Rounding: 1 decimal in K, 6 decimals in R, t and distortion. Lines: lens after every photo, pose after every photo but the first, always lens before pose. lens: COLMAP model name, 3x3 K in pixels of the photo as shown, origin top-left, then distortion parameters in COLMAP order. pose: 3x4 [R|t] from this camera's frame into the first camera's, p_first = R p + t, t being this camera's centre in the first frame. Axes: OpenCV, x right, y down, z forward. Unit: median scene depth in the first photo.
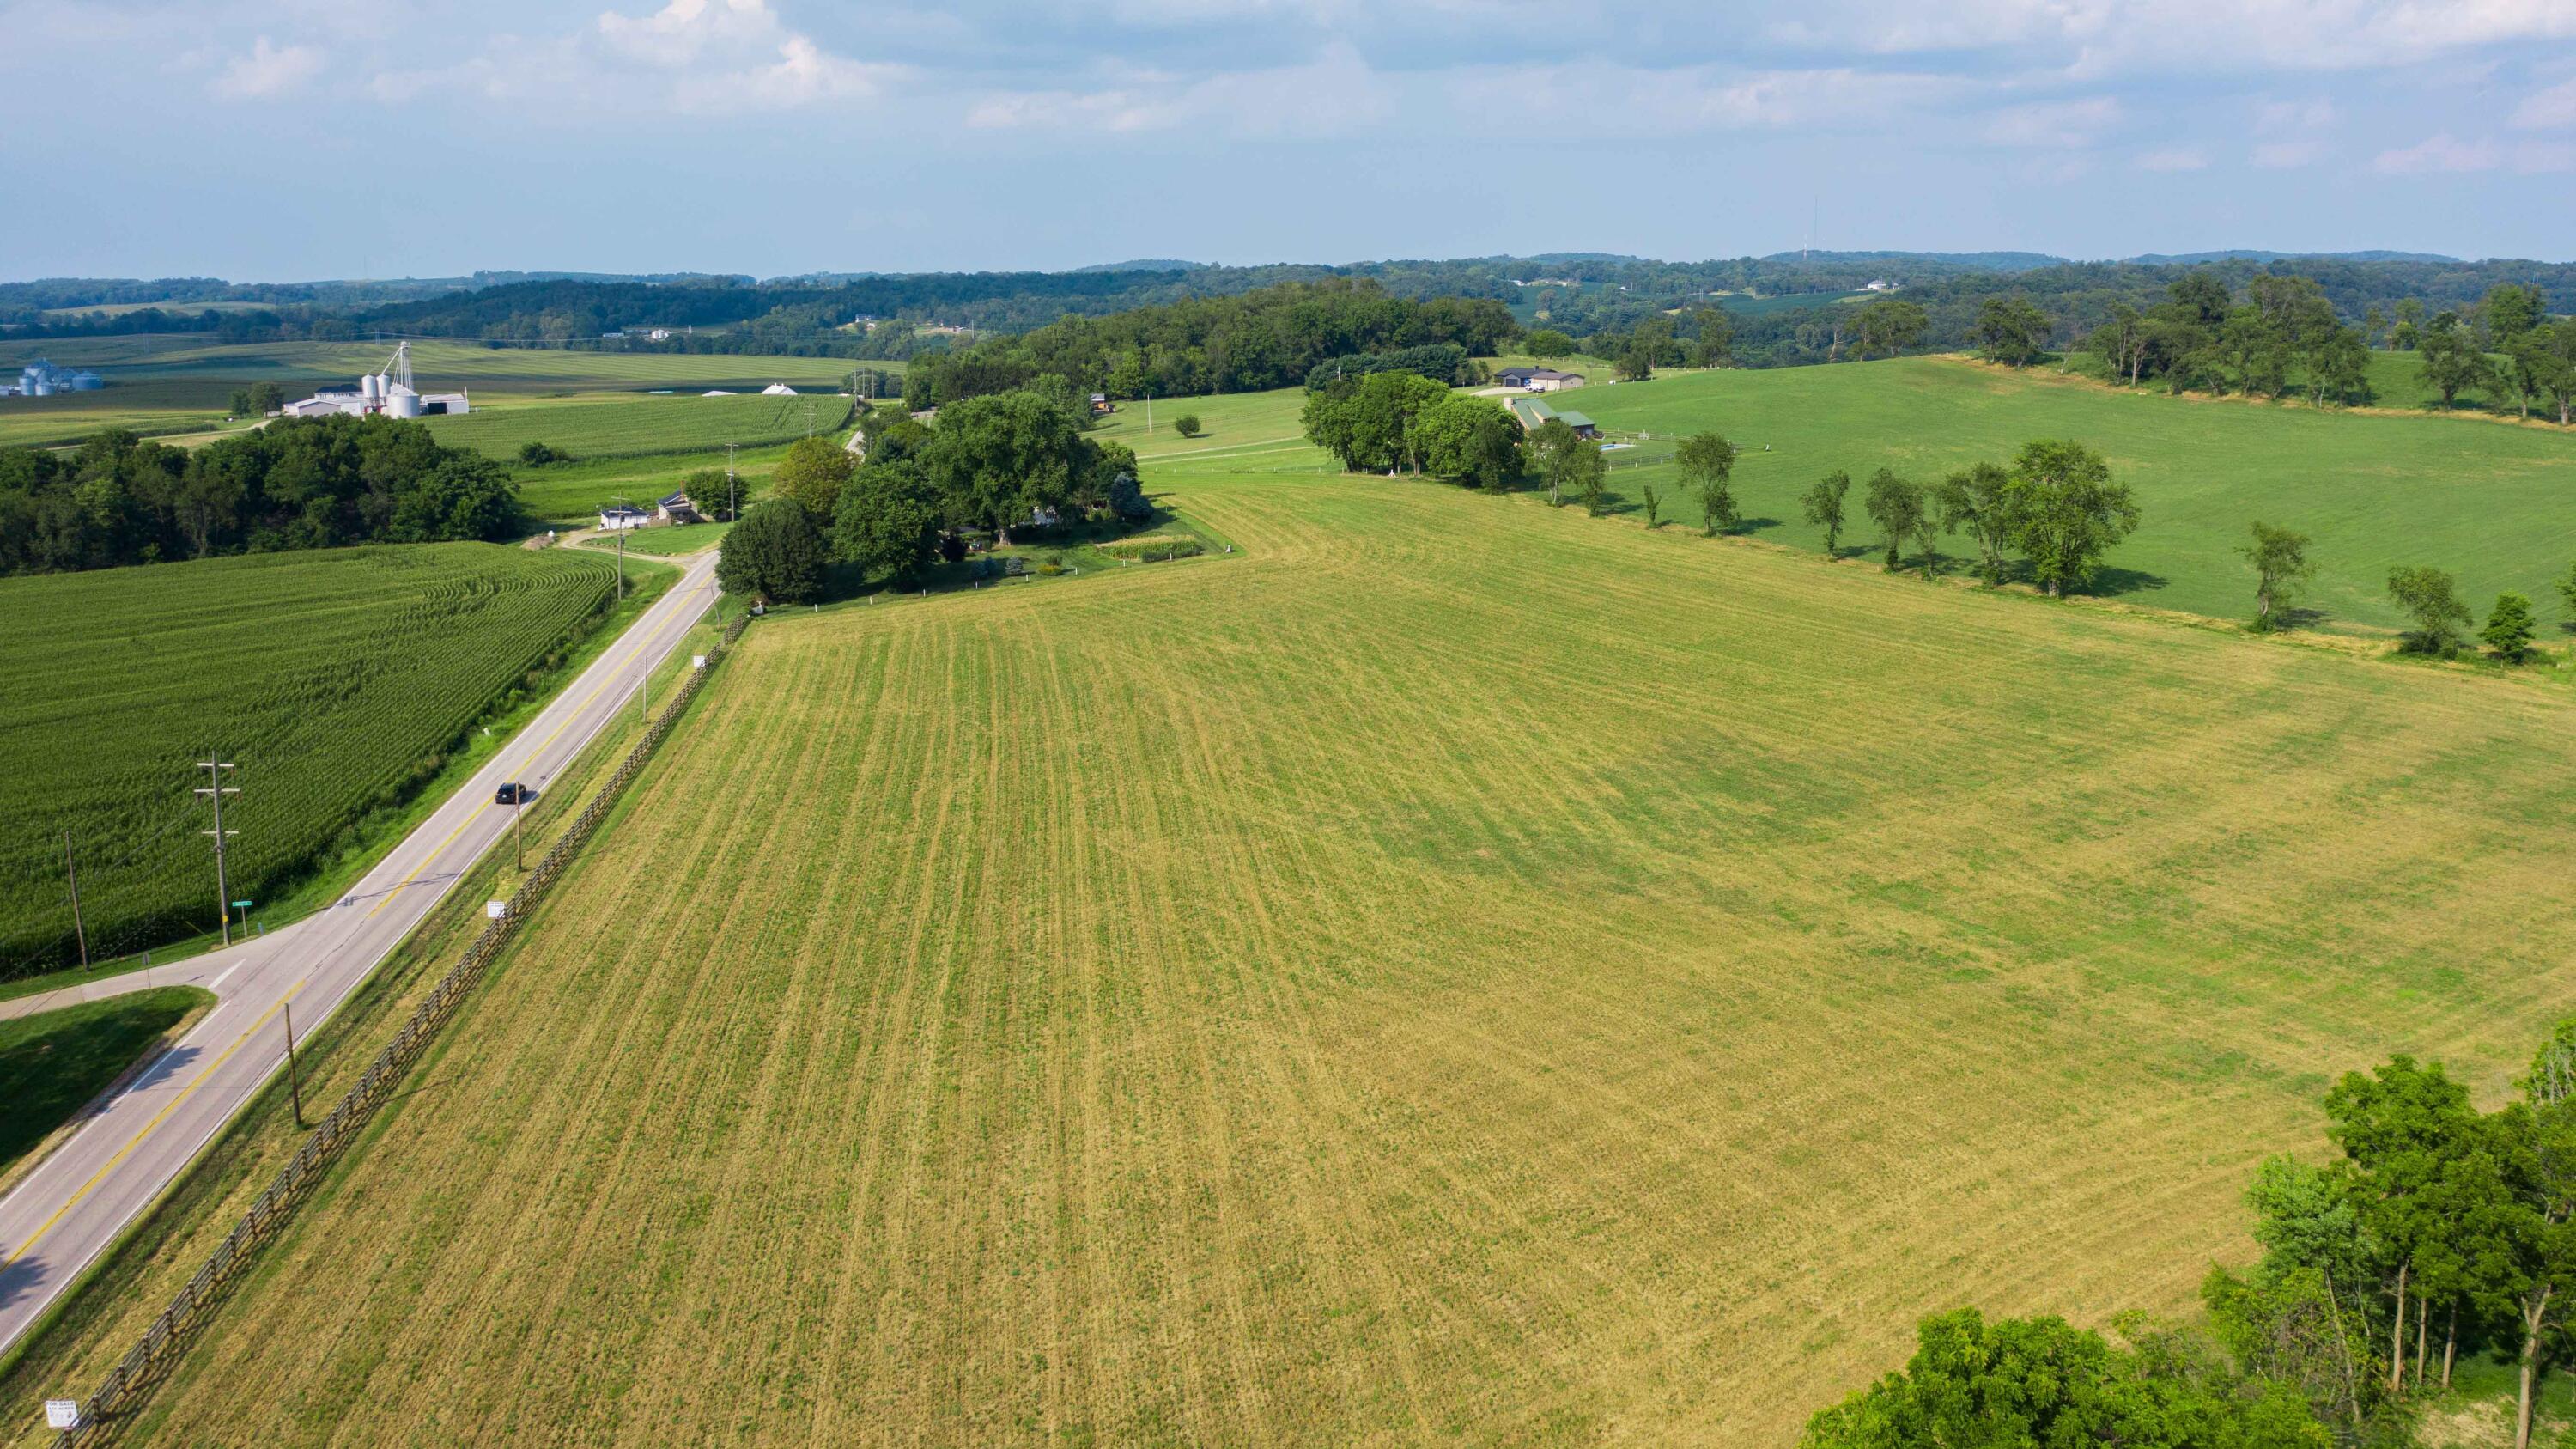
lens RADIAL K [[2025.8, 0, 1289.7], [0, 2025.8, 720.0], [0, 0, 1]] dist [-0.014156, 0.015725]
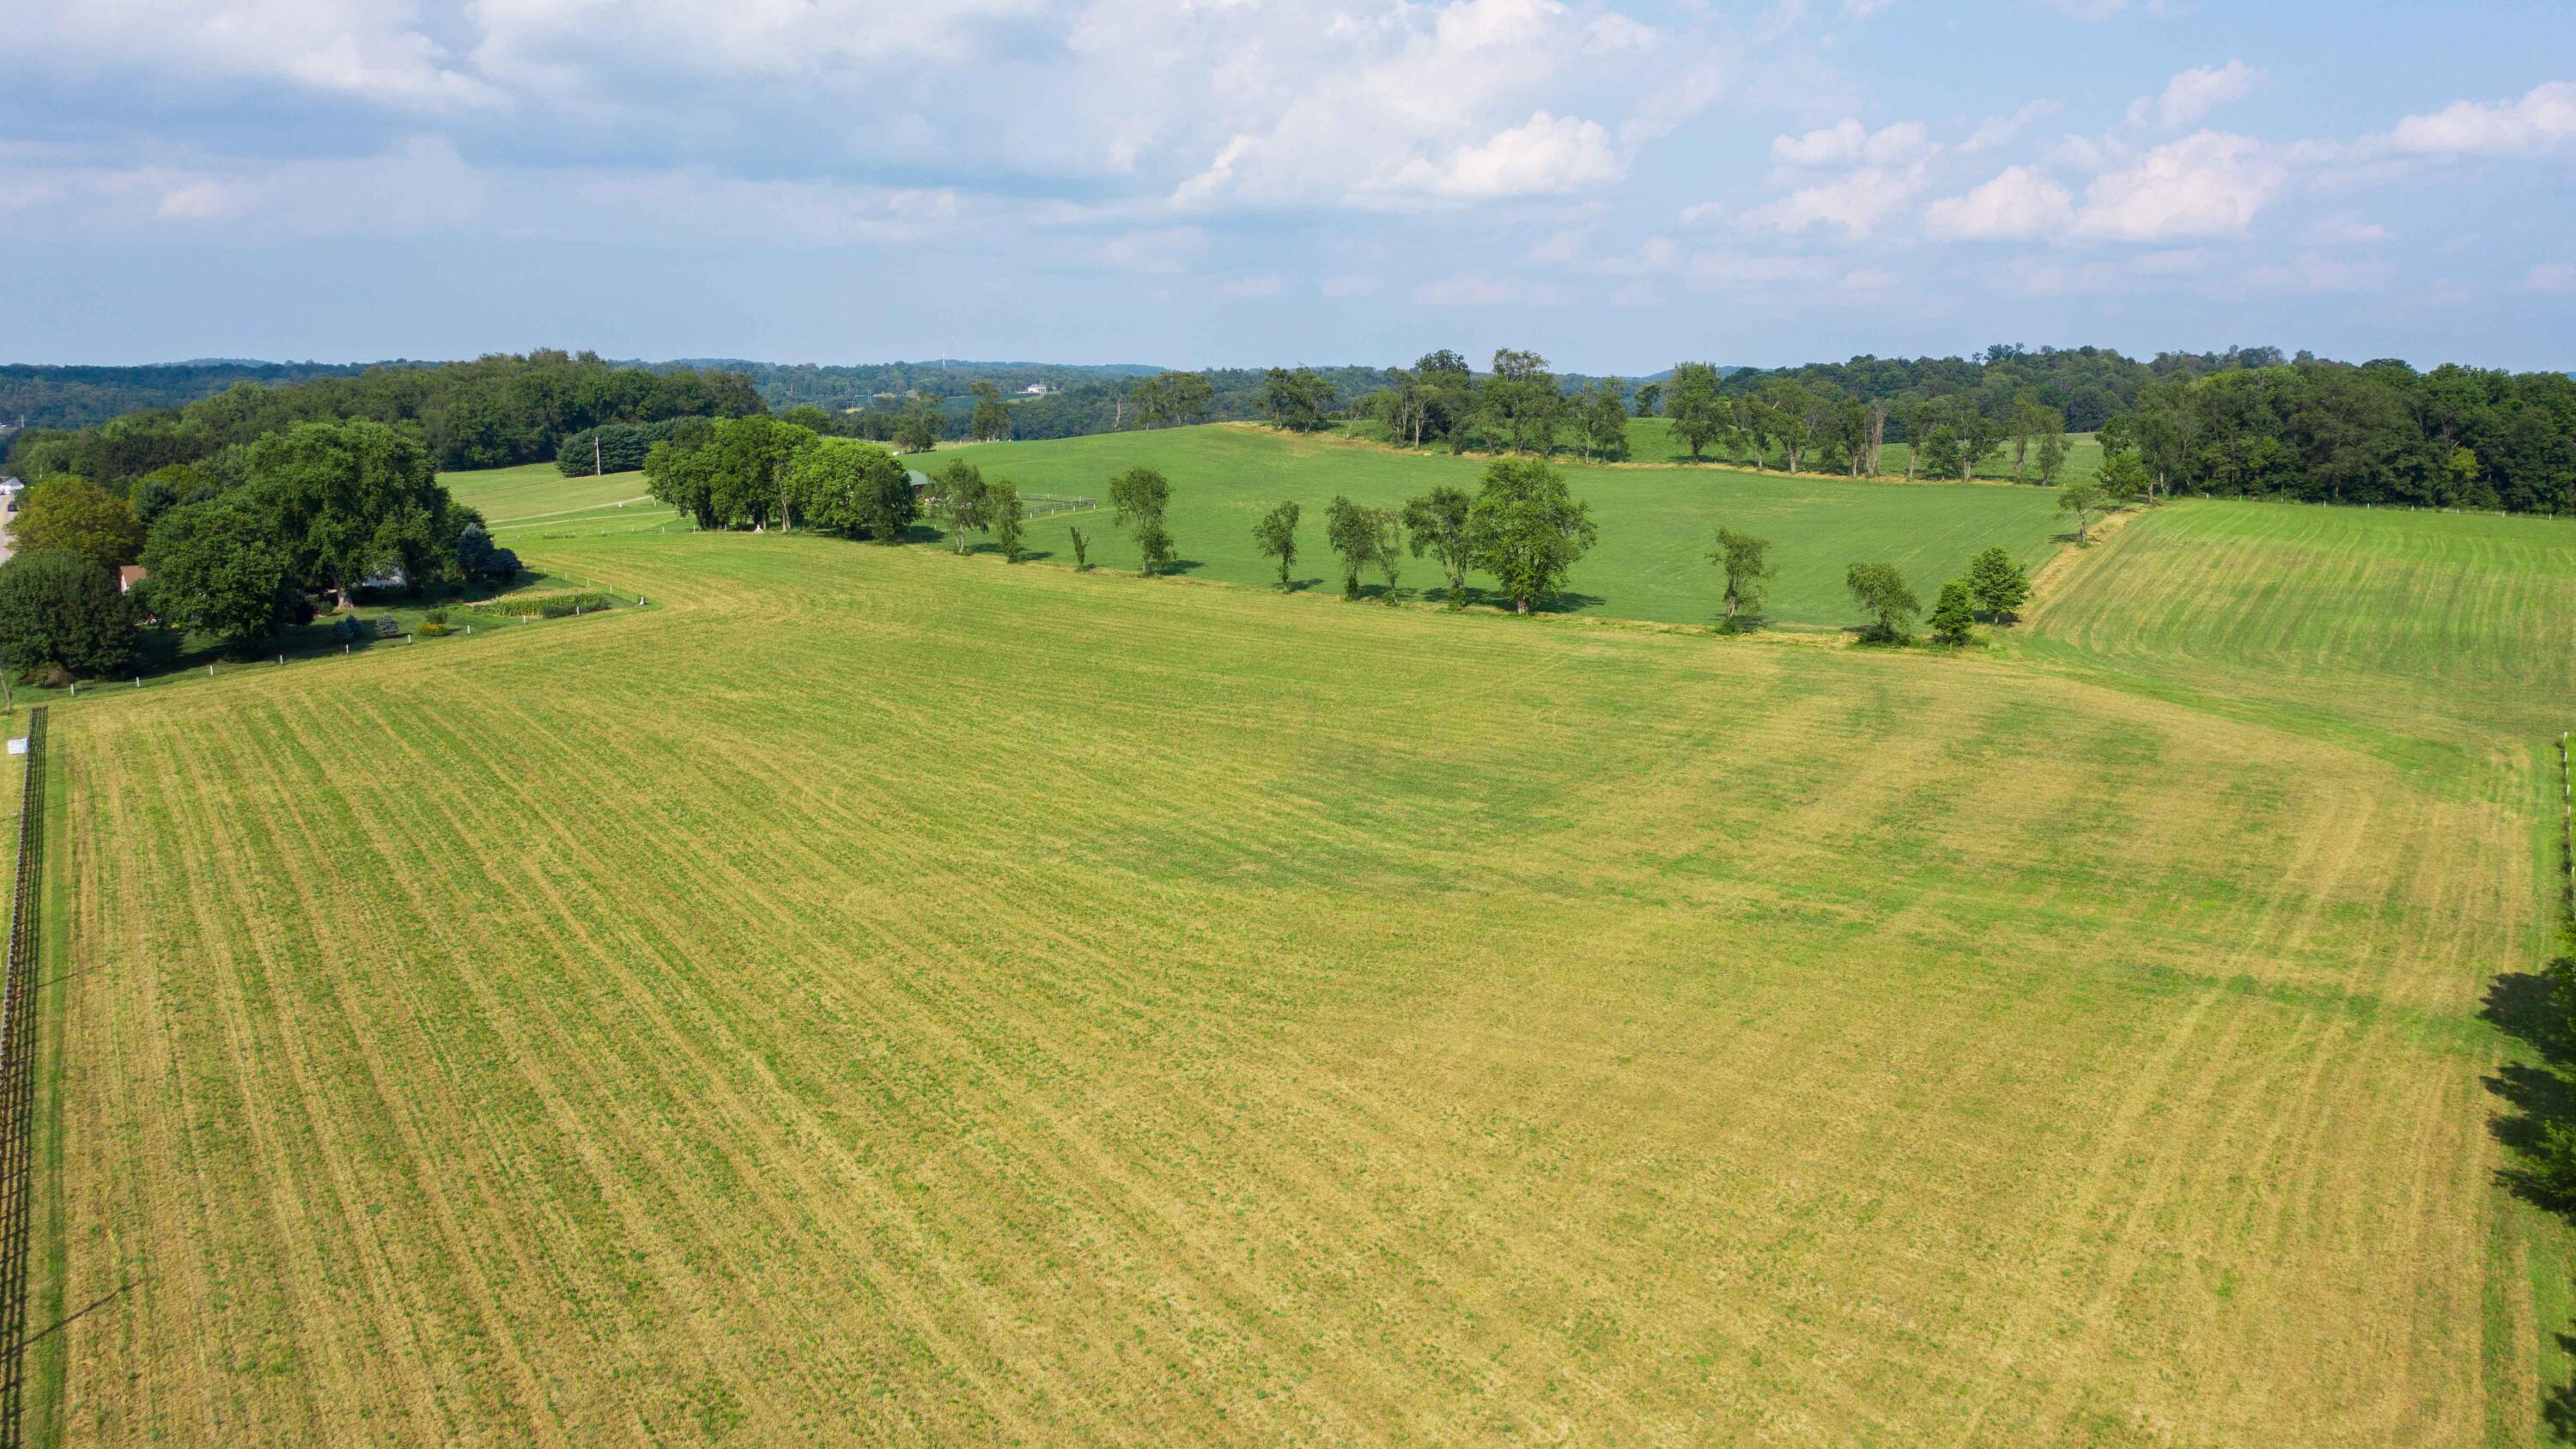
lens RADIAL K [[2025.8, 0, 1285.2], [0, 2025.8, 727.8], [0, 0, 1]] dist [-0.014156, 0.015725]
pose [[0.911942, -0.054903, 0.406629, -0.136505], [0.075825, 0.996489, -0.035506, 0.021149], [-0.403252, 0.063212, 0.912903, 0.108681]]
